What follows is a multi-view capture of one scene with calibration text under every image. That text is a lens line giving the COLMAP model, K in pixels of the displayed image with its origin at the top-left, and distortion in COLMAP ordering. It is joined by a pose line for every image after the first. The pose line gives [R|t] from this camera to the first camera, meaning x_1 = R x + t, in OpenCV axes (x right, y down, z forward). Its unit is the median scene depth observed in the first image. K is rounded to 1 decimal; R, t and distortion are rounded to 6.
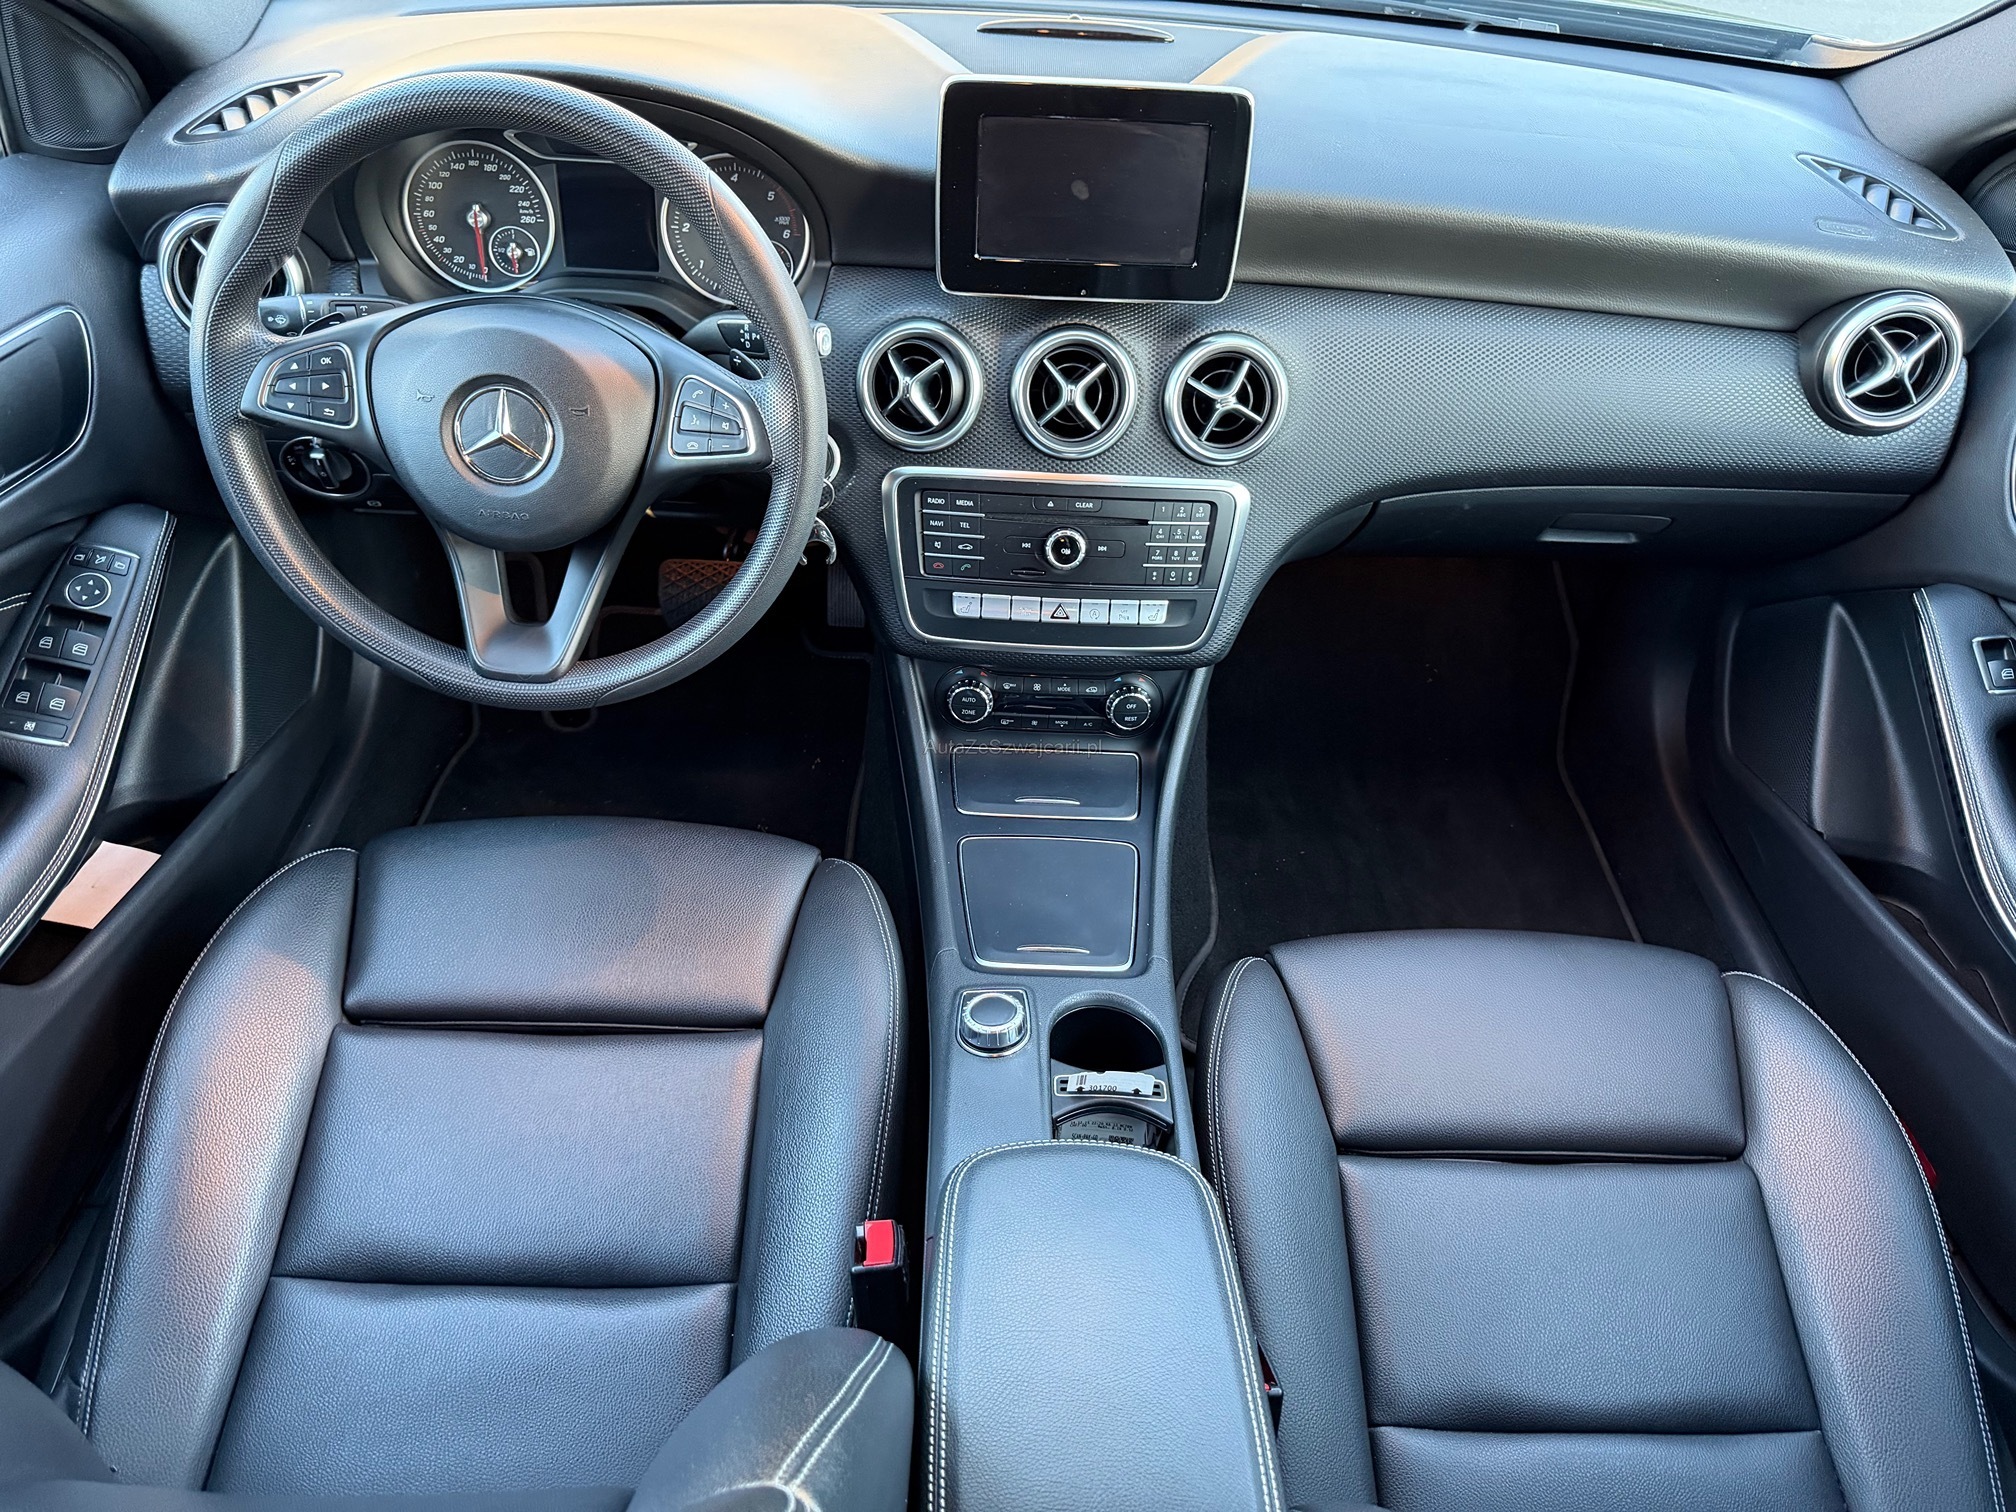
lens RADIAL K [[1448.5, 0, 1000.9], [0, 1448.5, 755.1], [0, 0, 1]] dist [0.038654, -0.053086]
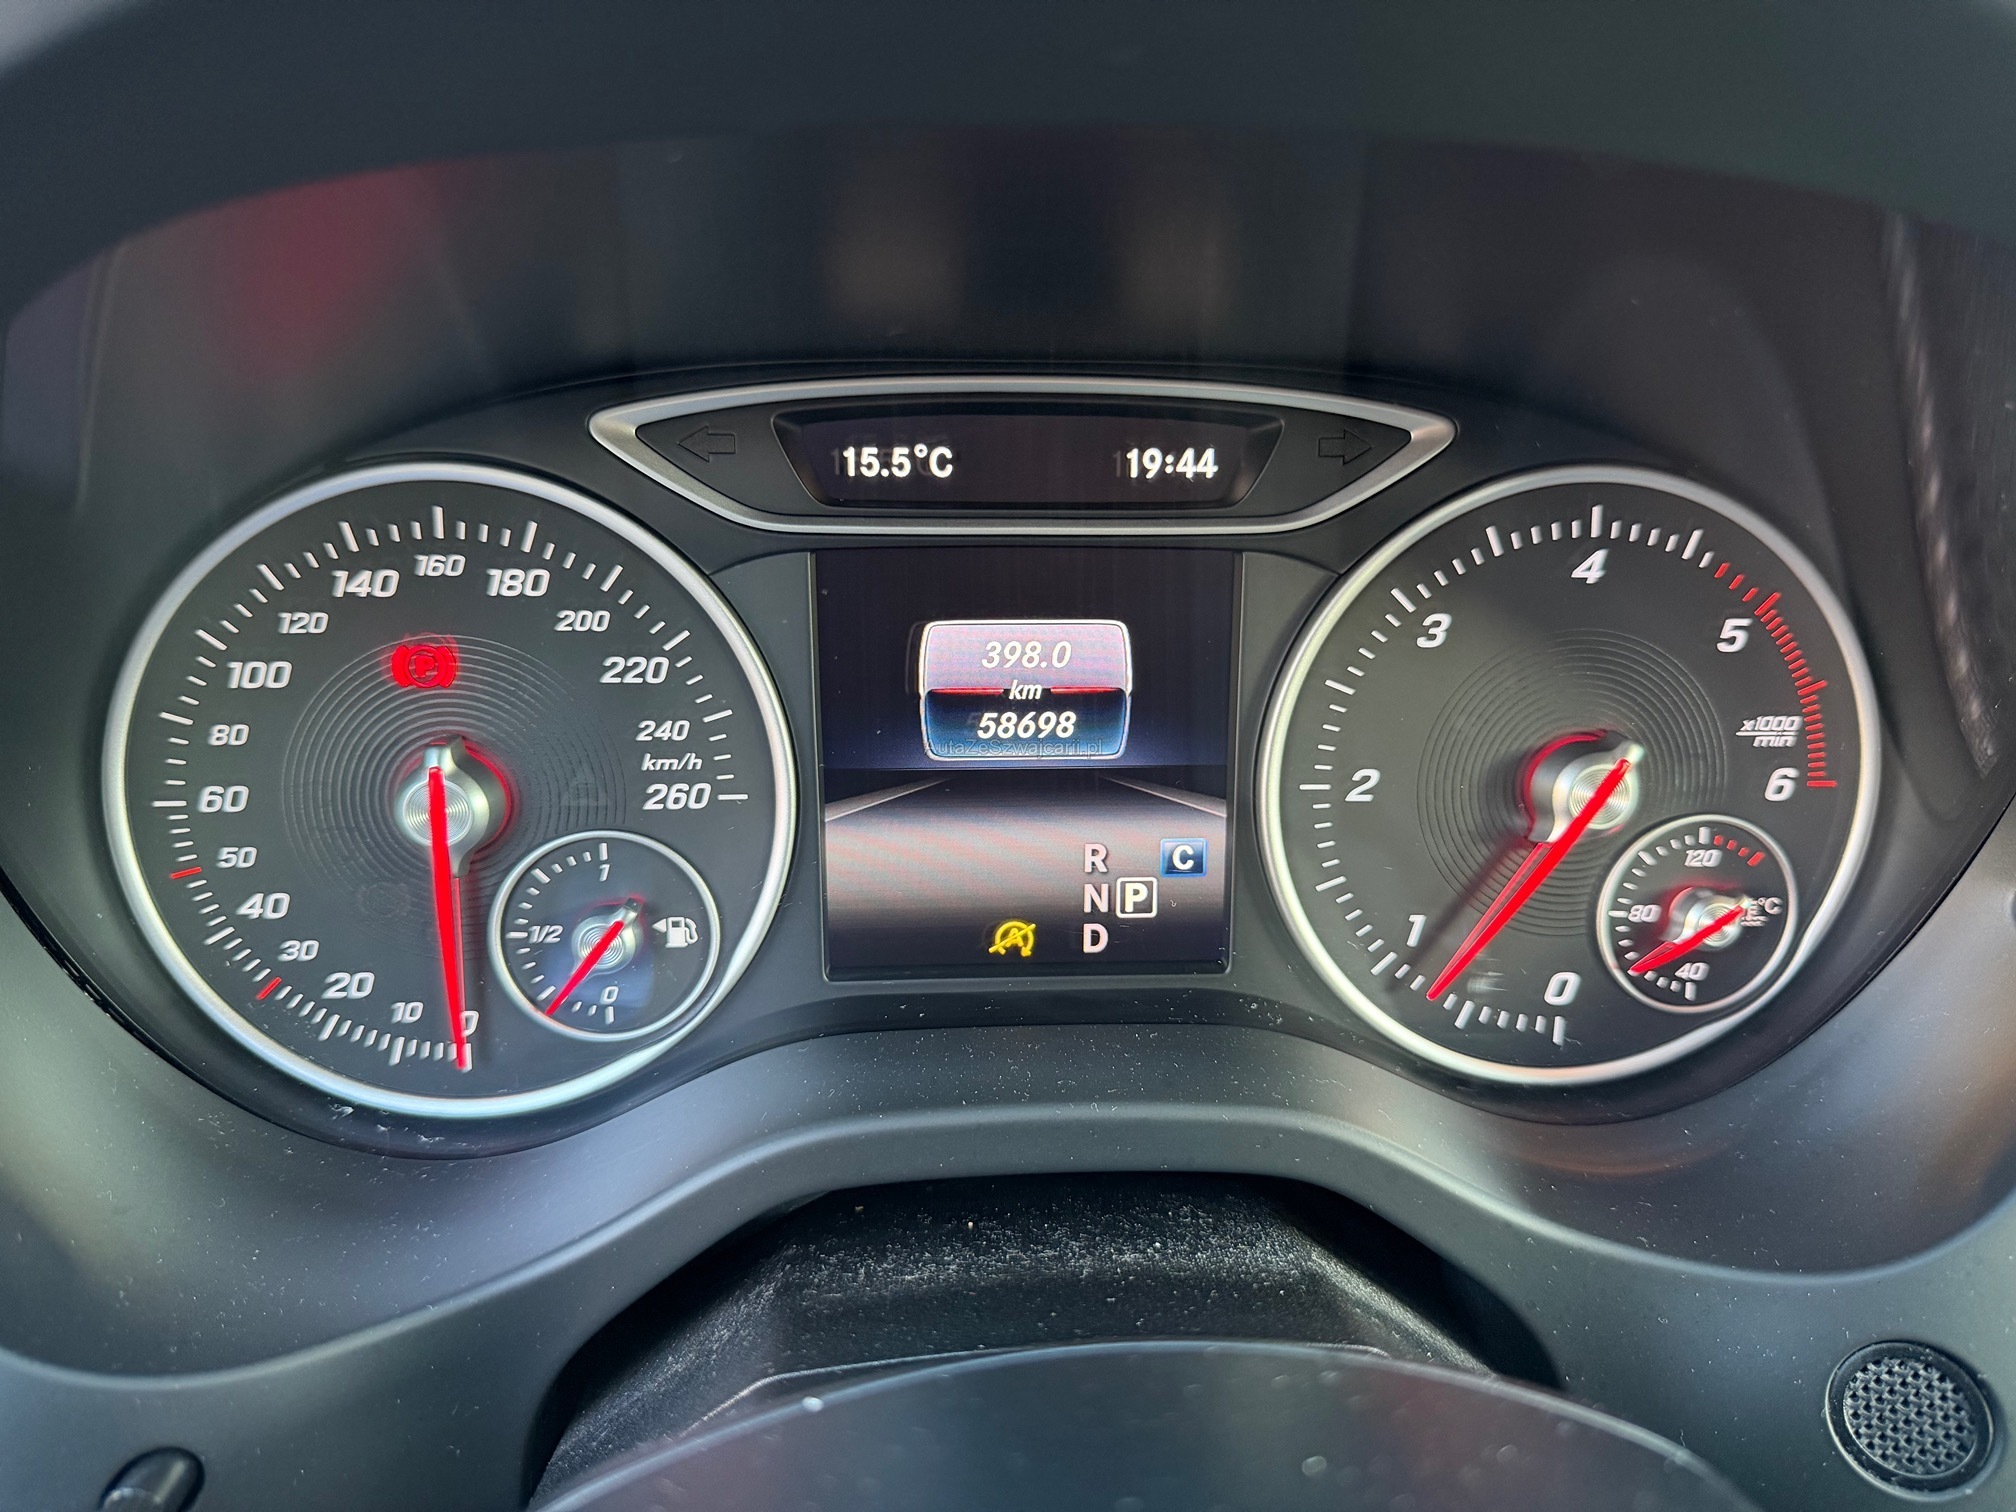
lens RADIAL K [[1448.5, 0, 1029.7], [0, 1448.5, 767.5], [0, 0, 1]] dist [0.038654, -0.053086]
pose [[0.996854, -0.062397, 0.048878, -0.284740], [0.074924, 0.943009, -0.324222, -0.299119], [-0.025862, 0.326864, 0.944717, 0.797227]]
